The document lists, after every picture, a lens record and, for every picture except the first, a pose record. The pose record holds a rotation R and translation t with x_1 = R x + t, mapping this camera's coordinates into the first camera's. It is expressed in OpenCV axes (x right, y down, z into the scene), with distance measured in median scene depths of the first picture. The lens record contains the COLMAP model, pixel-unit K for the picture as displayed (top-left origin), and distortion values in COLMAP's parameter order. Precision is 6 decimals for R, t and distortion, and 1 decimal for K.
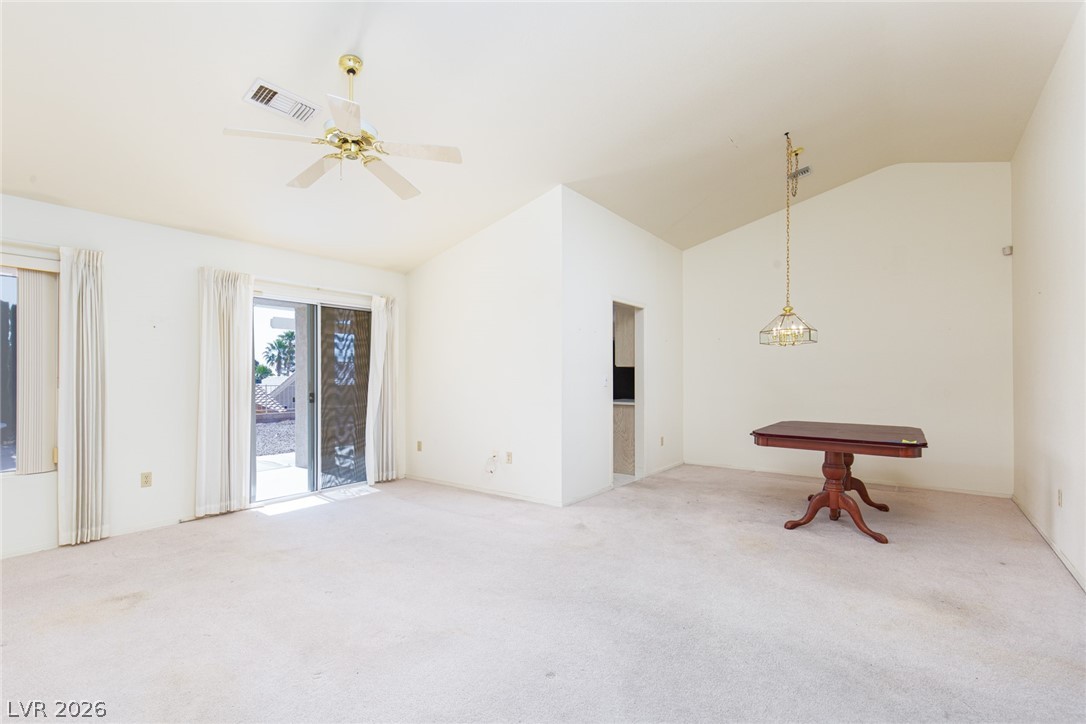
lens RADIAL K [[502.1, 0, 515.7], [0, 502.1, 375.3], [0, 0, 1]] dist [0.002919, 0.000558]
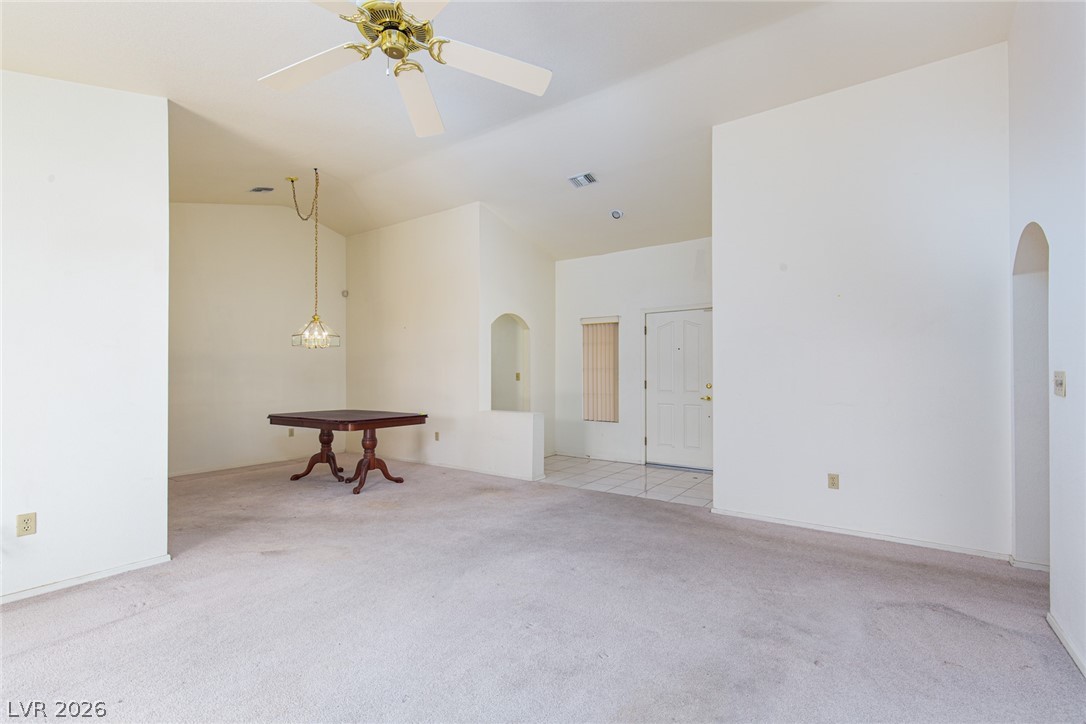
lens RADIAL K [[494.3, 0, 546.9], [0, 494.3, 370.3], [0, 0, 1]] dist [0.010994, -0.000285]
pose [[-0.067453, 0.007409, 0.997695, -0.670179], [-0.005893, 0.999952, -0.007824, -0.001446], [-0.997705, -0.006408, -0.067406, 0.543005]]
